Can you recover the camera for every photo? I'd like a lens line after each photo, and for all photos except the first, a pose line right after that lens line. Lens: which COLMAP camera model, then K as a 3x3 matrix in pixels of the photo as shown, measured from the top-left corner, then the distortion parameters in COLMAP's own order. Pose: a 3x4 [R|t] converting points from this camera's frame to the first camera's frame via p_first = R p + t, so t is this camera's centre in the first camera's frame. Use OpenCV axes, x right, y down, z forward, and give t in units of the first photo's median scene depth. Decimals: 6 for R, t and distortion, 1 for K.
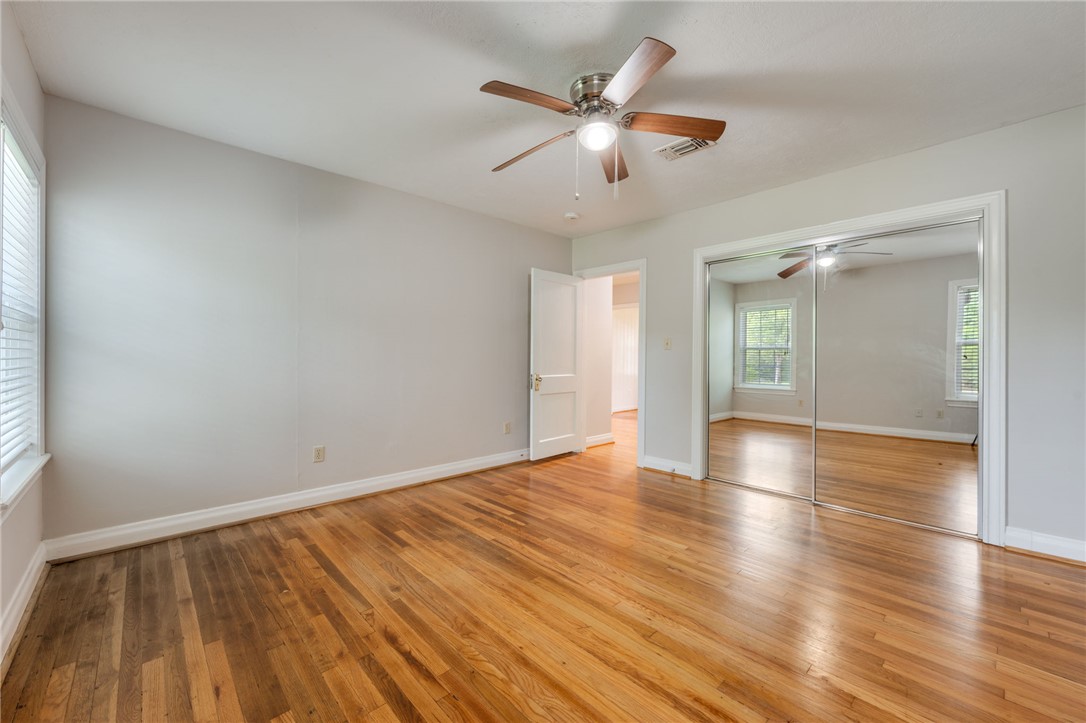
lens RADIAL K [[430.6, 0, 543.6], [0, 430.6, 359.2], [0, 0, 1]] dist [-0.000837, -0.000083]
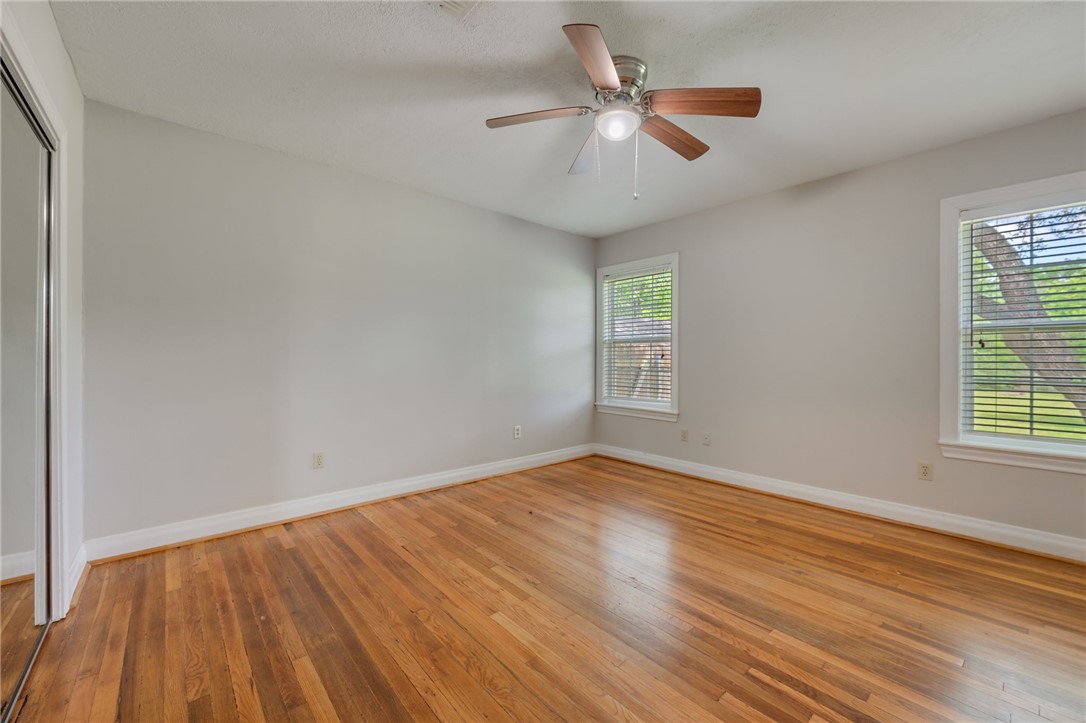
lens RADIAL K [[430.6, 0, 543.6], [0, 430.6, 359.2], [0, 0, 1]] dist [-0.000837, -0.000083]
pose [[-0.999339, -0.006872, 0.035690, 0.261528], [-0.006642, 0.999956, 0.006558, -0.009328], [-0.035734, 0.006317, -0.999341, 2.043223]]
